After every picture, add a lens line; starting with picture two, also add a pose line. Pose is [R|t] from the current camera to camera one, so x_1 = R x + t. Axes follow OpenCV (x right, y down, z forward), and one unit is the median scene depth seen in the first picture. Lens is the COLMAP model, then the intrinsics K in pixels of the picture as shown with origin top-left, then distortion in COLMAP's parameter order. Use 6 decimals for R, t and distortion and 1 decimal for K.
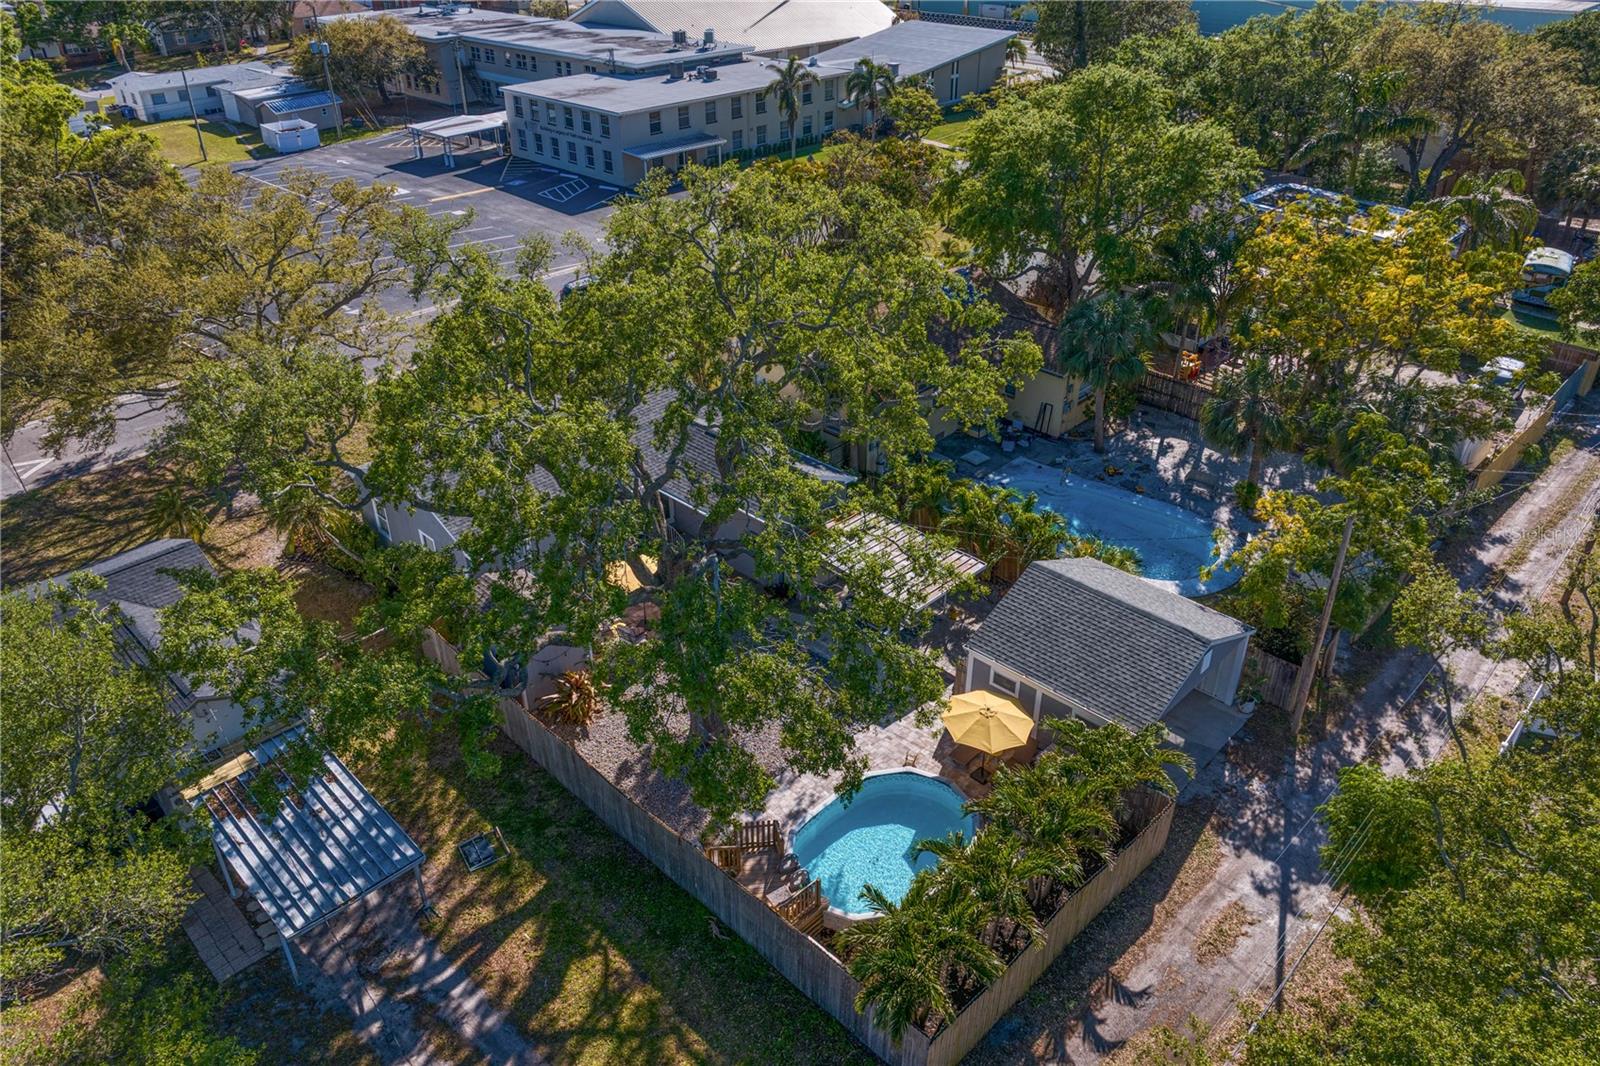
lens RADIAL K [[1103.6, 0, 800.0], [0, 1103.6, 533.0], [0, 0, 1]] dist [-0.035348, 0.000280]
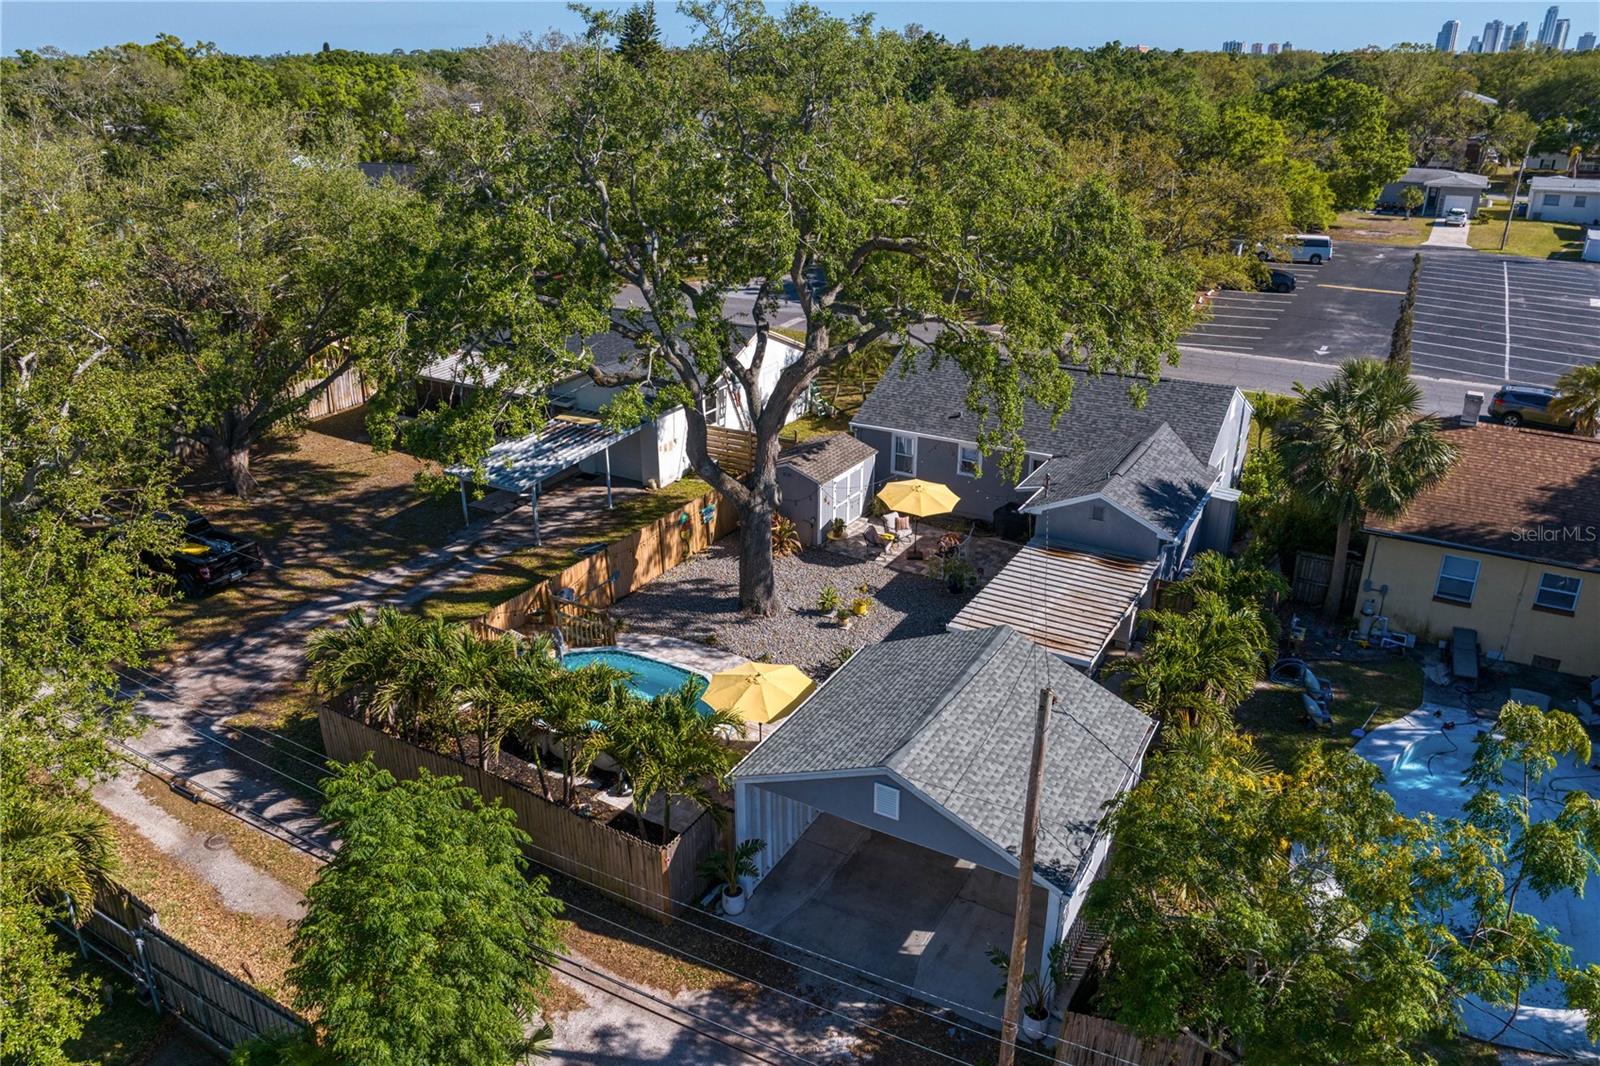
lens RADIAL K [[1103.6, 0, 800.0], [0, 1103.6, 533.0], [0, 0, 1]] dist [-0.035348, 0.000280]
pose [[0.249896, 0.367655, -0.895758, 0.837401], [-0.512109, 0.835316, 0.199981, -0.087285], [0.821764, 0.408751, 0.397021, 0.671327]]
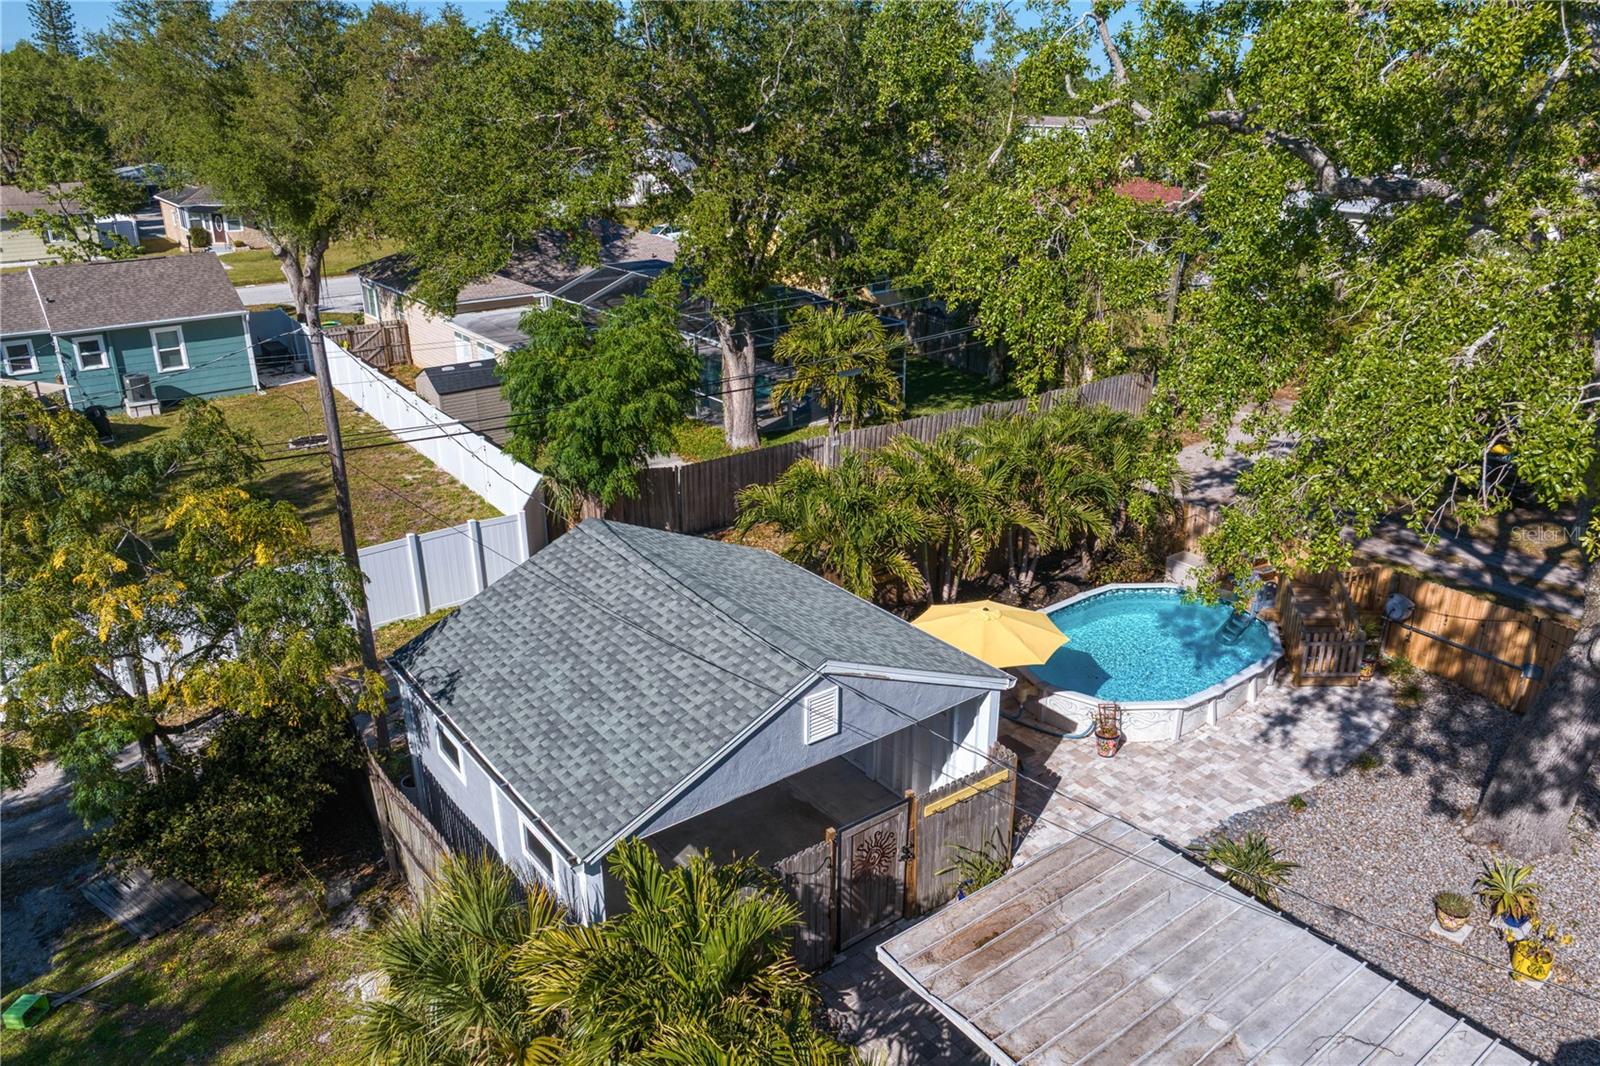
lens RADIAL K [[1103.6, 0, 800.0], [0, 1103.6, 533.0], [0, 0, 1]] dist [-0.035348, 0.000280]
pose [[-0.991134, -0.063929, 0.116473, 0.198904], [0.058193, 0.579203, 0.813103, -0.315330], [-0.119442, 0.812673, -0.570348, 1.297333]]
